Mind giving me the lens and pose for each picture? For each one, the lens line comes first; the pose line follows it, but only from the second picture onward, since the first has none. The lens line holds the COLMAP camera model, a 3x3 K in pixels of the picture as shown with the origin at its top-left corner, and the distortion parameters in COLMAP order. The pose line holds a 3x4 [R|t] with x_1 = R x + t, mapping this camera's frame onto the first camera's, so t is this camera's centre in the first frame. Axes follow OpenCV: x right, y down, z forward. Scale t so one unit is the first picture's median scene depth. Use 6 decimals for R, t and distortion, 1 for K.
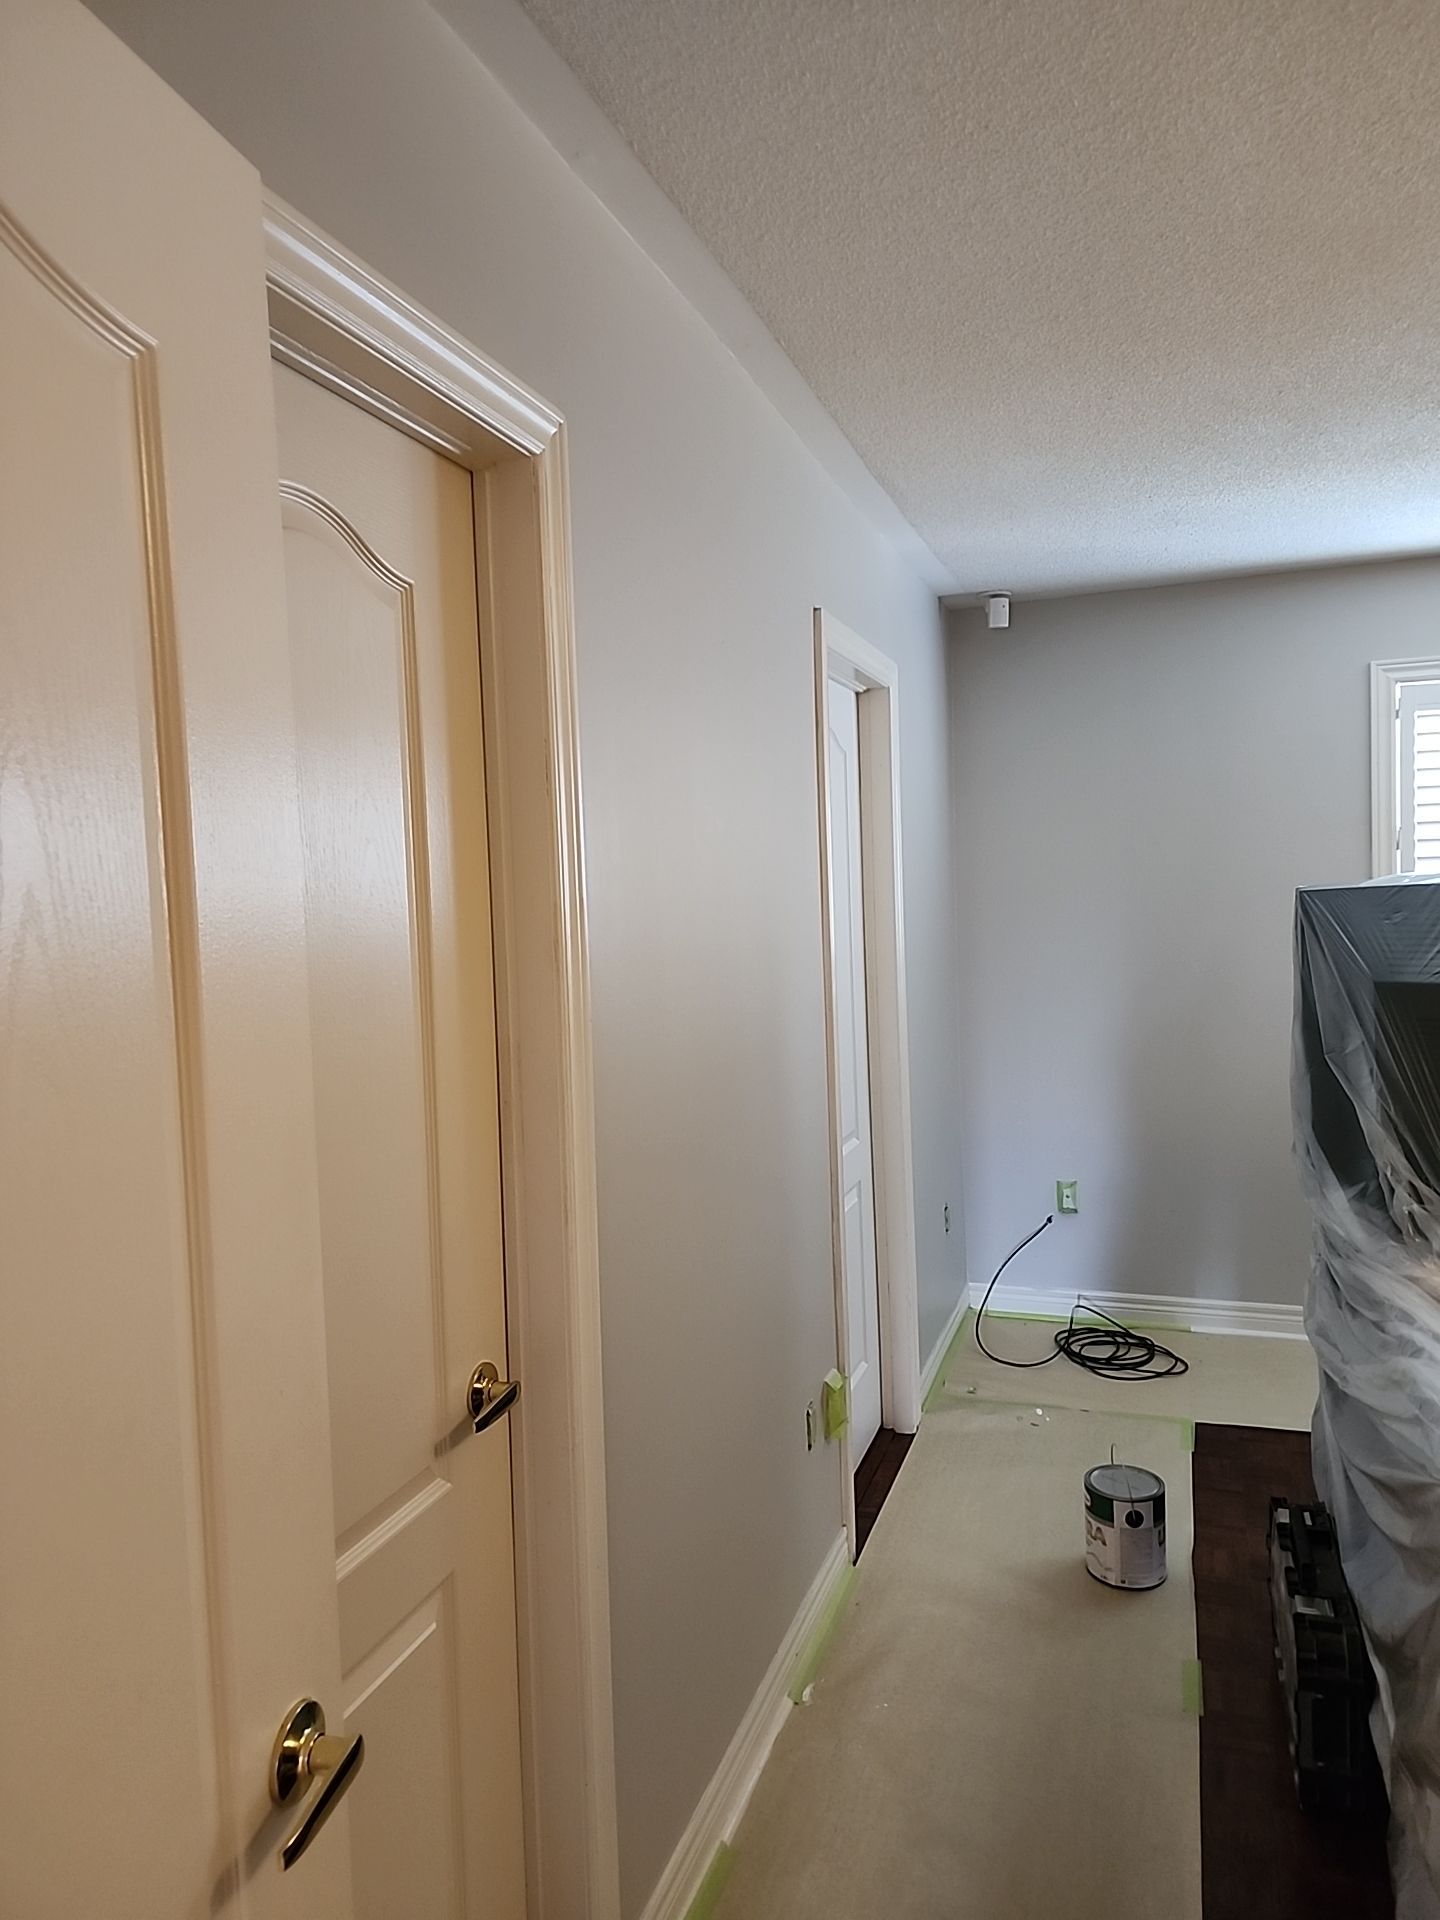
lens RADIAL K [[1279.8, 0, 719.0], [0, 1279.8, 965.0], [0, 0, 1]] dist [0.004184, -0.007285]
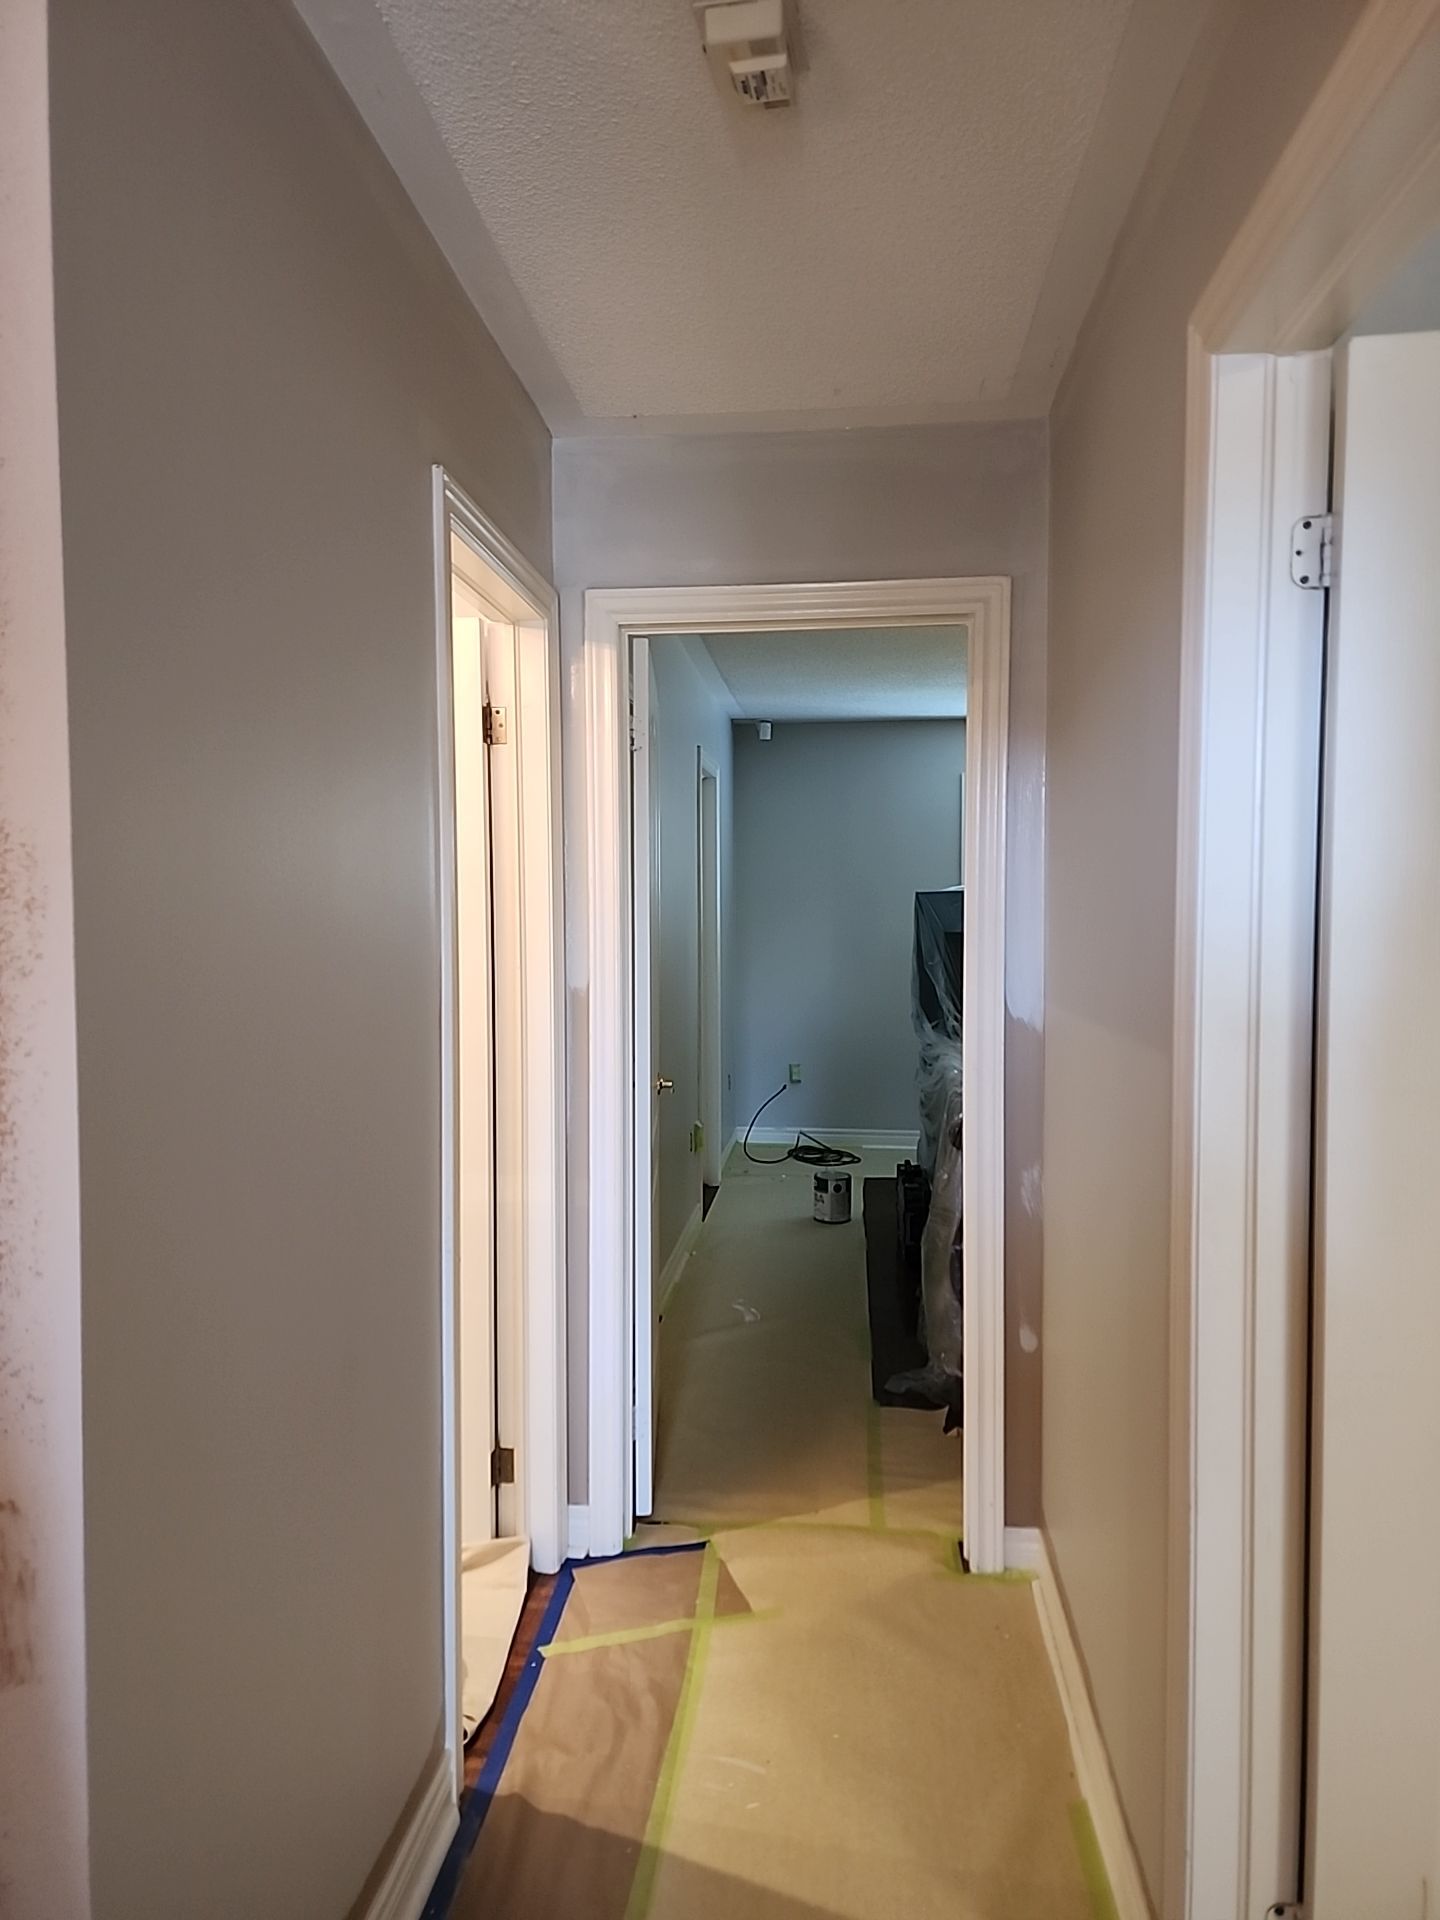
lens RADIAL K [[1279.8, 0, 719.8], [0, 1279.8, 960.5], [0, 0, 1]] dist [0.004184, -0.007285]
pose [[0.970674, 0.021002, 0.239481, -0.352476], [-0.017552, 0.999709, -0.016530, 0.093143], [-0.239759, 0.011842, 0.970760, -0.939365]]
